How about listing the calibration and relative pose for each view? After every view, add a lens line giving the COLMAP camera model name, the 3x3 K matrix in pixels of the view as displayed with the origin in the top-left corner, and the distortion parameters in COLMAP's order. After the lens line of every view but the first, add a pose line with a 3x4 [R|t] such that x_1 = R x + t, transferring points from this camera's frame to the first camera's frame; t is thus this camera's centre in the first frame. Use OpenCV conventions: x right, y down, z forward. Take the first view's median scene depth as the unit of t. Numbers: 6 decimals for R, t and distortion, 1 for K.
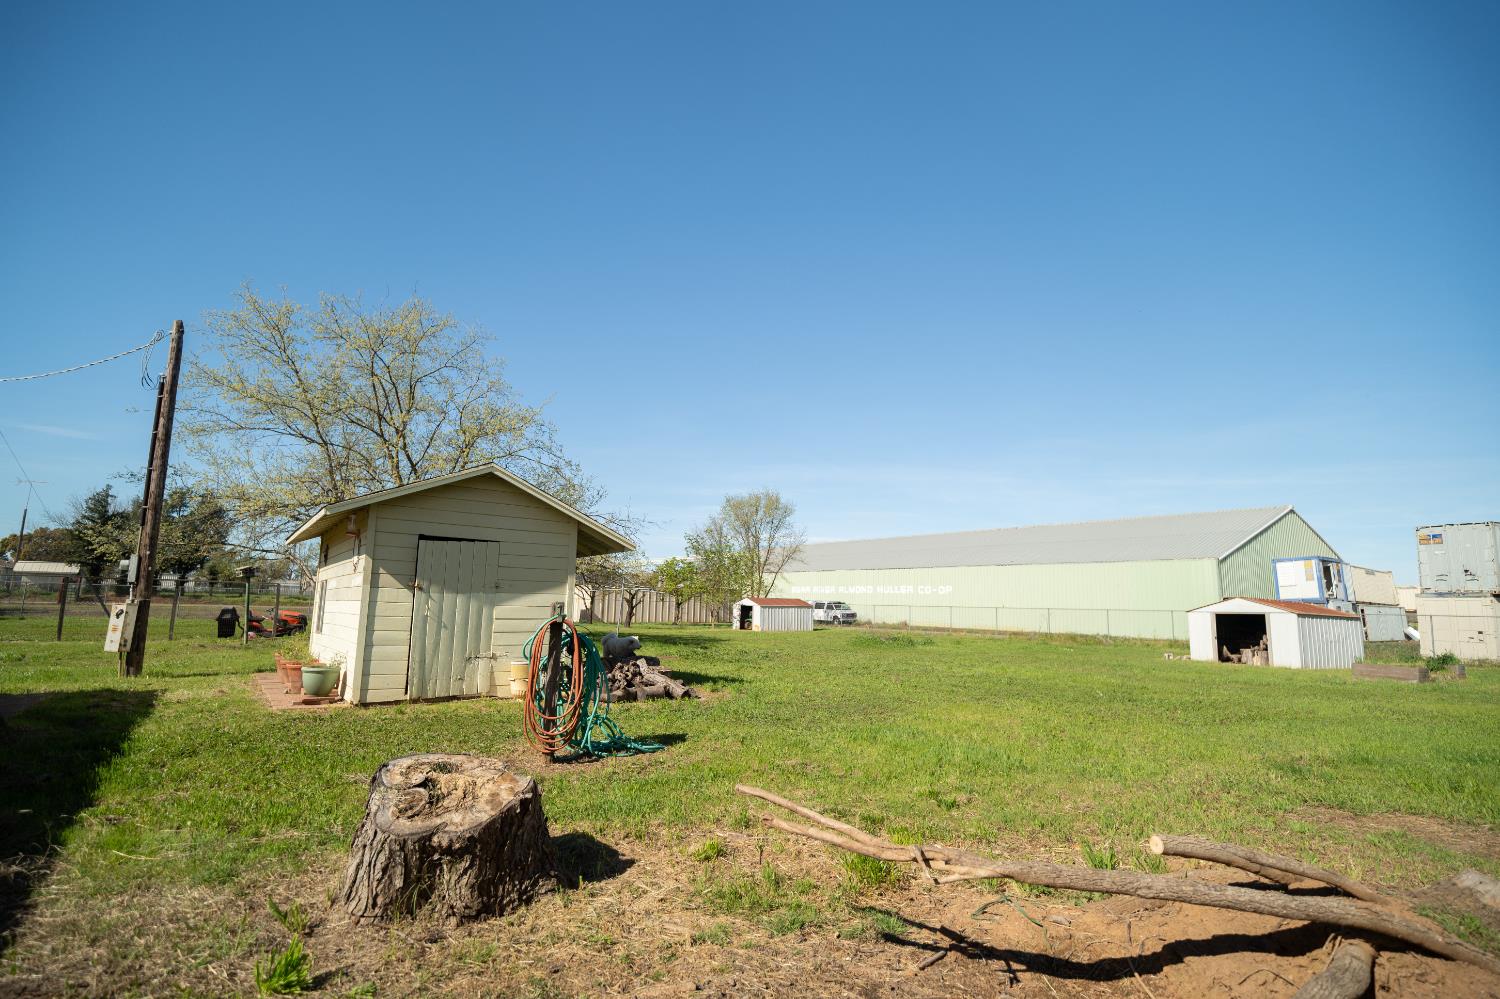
lens RADIAL K [[718.1, 0, 739.8], [0, 718.1, 496.4], [0, 0, 1]] dist [0.002274, -0.007257]
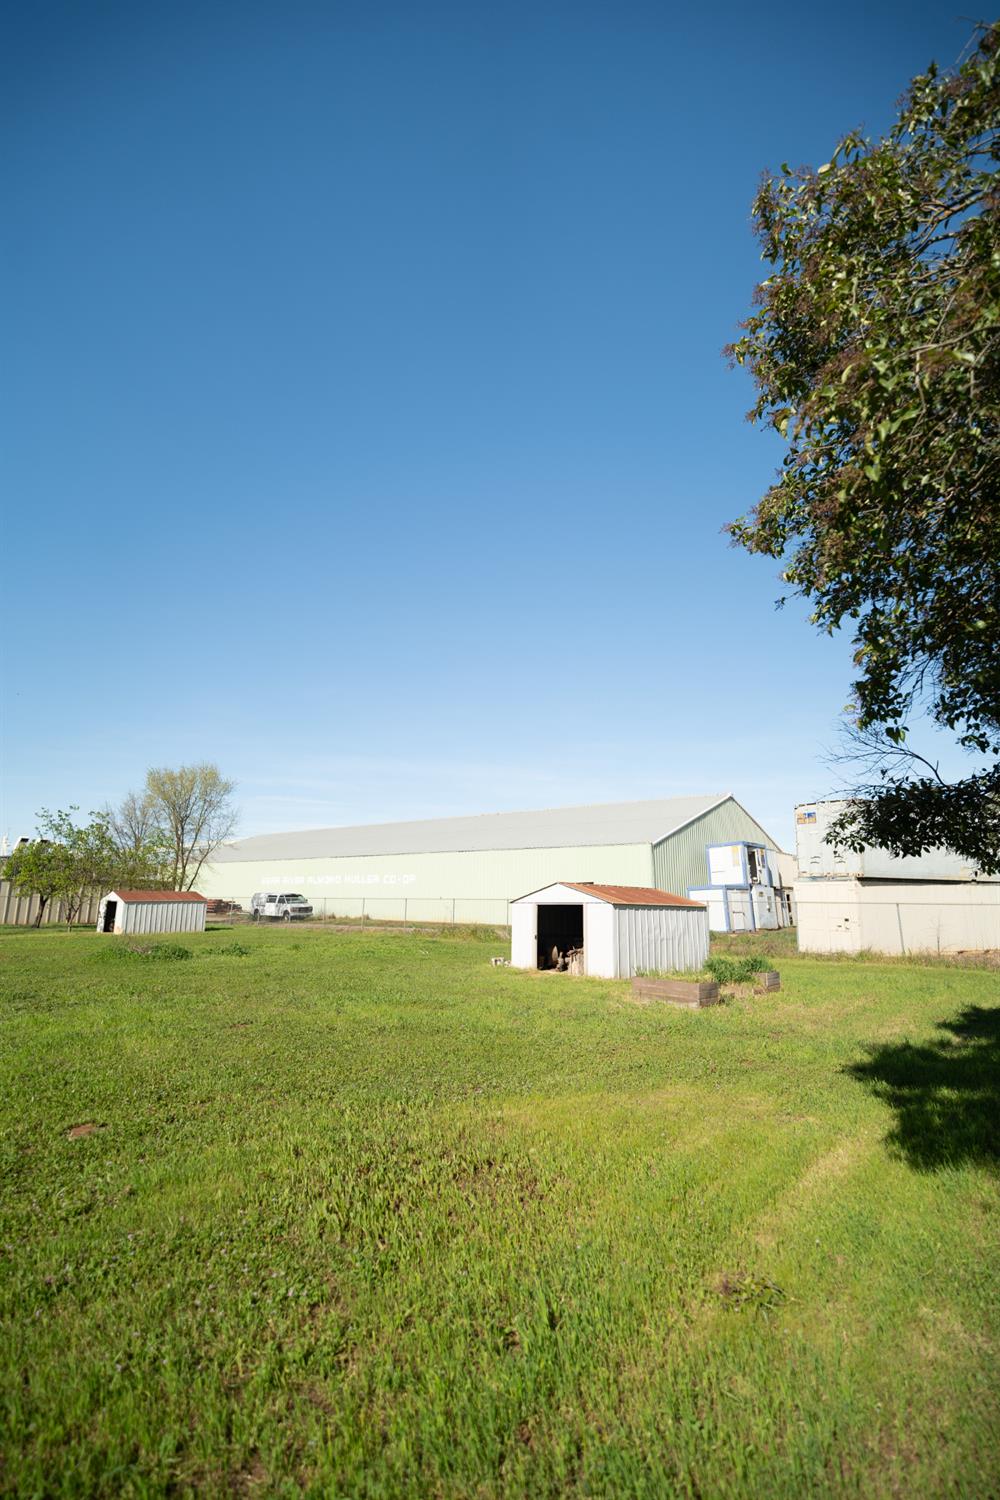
lens RADIAL K [[718.1, 0, 480.7], [0, 718.1, 749.9], [0, 0, 1]] dist [0.002274, -0.007257]
pose [[0.964055, 0.037894, 0.262986, 0.336566], [-0.024344, 0.998212, -0.054593, 0.035072], [-0.264585, 0.046229, 0.963254, 0.227927]]
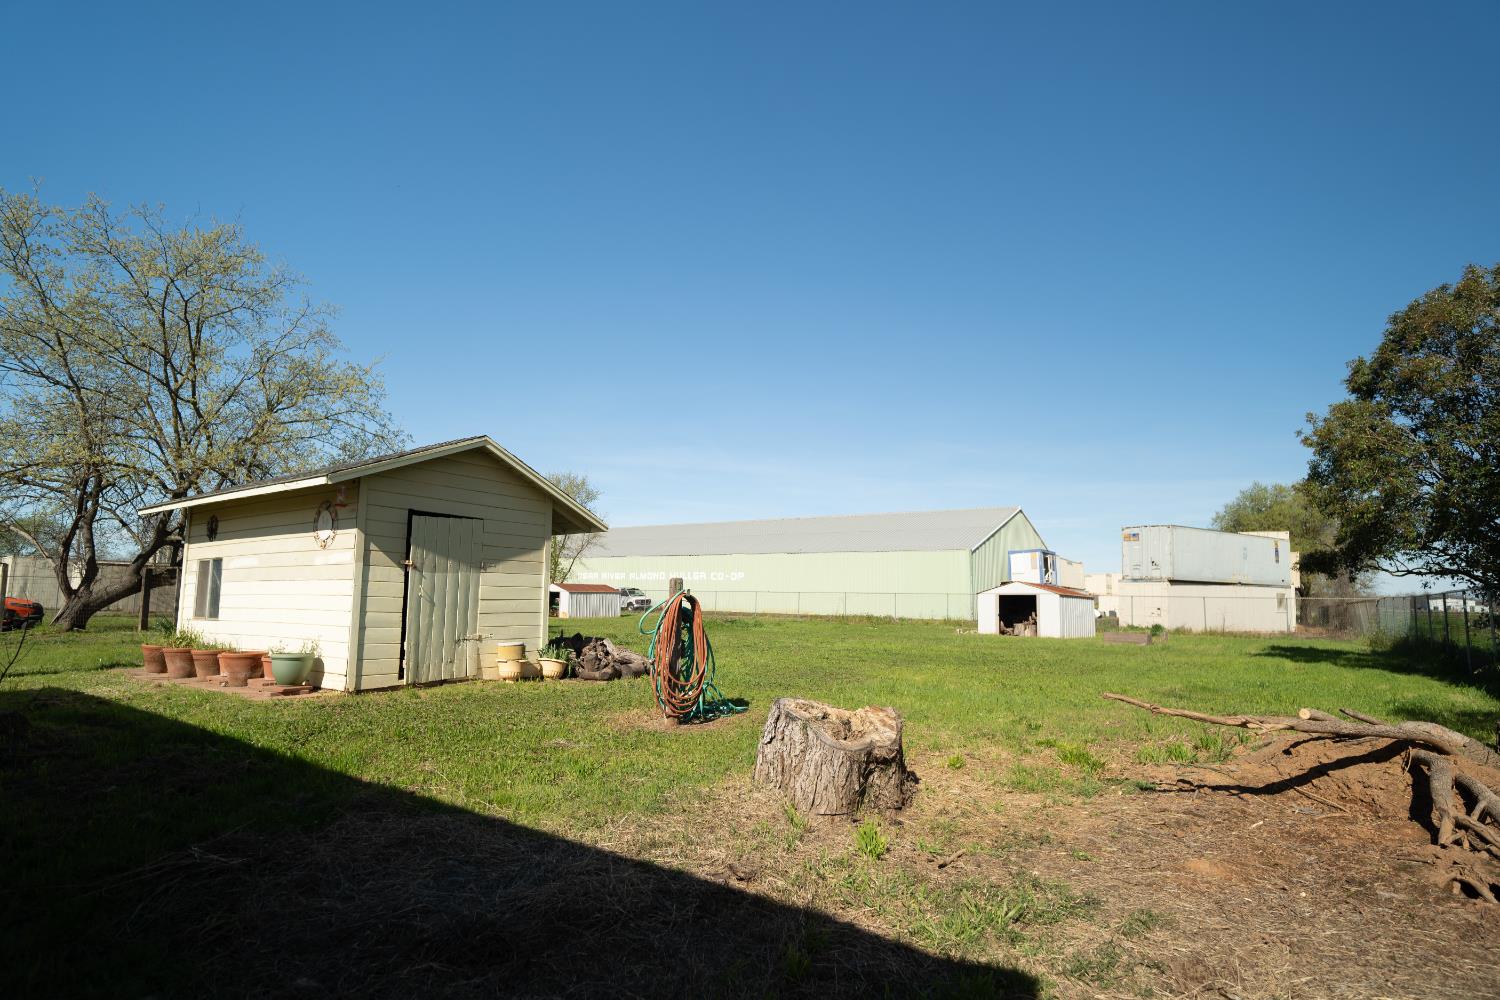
lens RADIAL K [[733.8, 0, 764.6], [0, 733.8, 500.7], [0, 0, 1]] dist [-0.001505, -0.001696]
pose [[0.939187, 0.037420, 0.341362, -0.114931], [-0.046237, 0.998773, 0.017727, 0.001415], [-0.340280, -0.032432, 0.939765, -0.016484]]
